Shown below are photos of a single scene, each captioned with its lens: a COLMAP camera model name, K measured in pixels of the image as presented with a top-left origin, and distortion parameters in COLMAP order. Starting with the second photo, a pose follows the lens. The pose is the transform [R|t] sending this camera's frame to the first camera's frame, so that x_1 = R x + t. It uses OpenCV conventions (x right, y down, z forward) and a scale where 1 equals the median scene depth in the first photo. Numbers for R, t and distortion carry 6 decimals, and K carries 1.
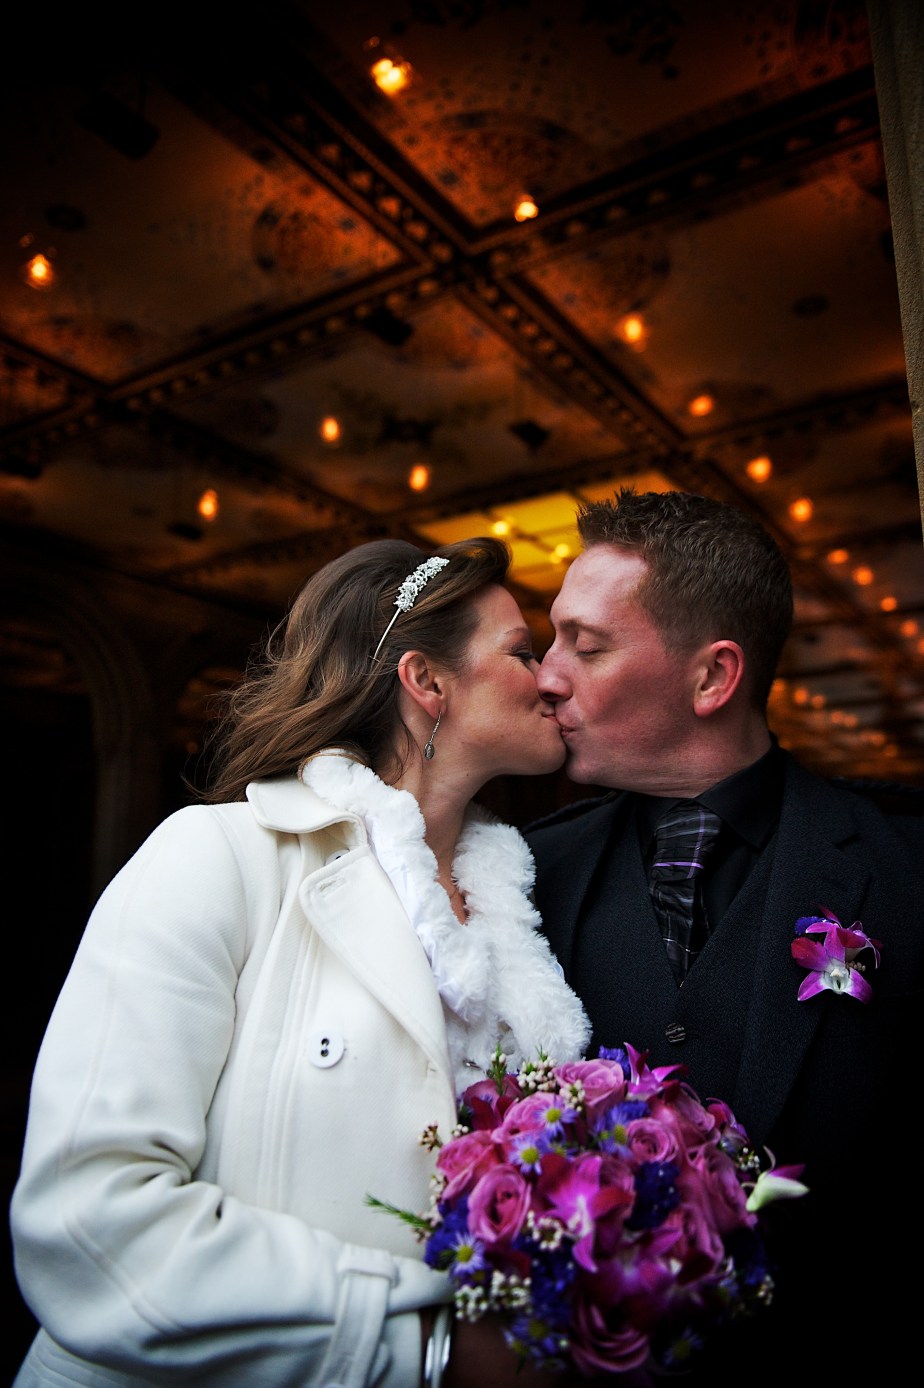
lens RADIAL K [[1018.0, 0, 465.2], [0, 1018.0, 734.3], [0, 0, 1]] dist [0.035022, 0.000266]
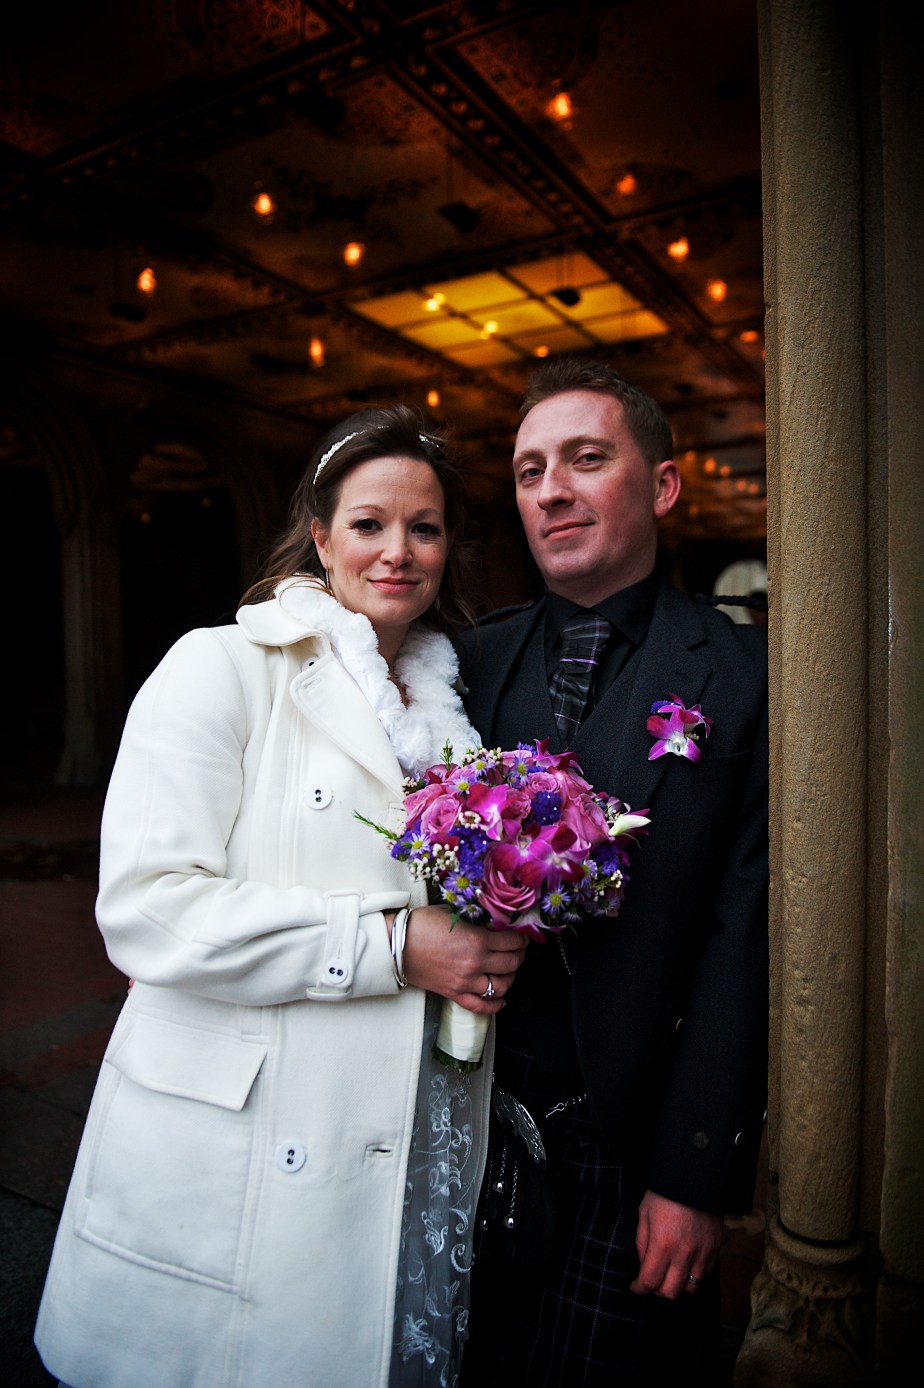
lens RADIAL K [[1018.0, 0, 465.2], [0, 1018.0, 734.3], [0, 0, 1]] dist [0.035022, 0.000266]
pose [[0.997945, -0.015982, 0.062055, -0.005104], [-0.000905, 0.964788, 0.263029, -0.064361], [-0.064073, -0.262544, 0.962790, -0.143940]]
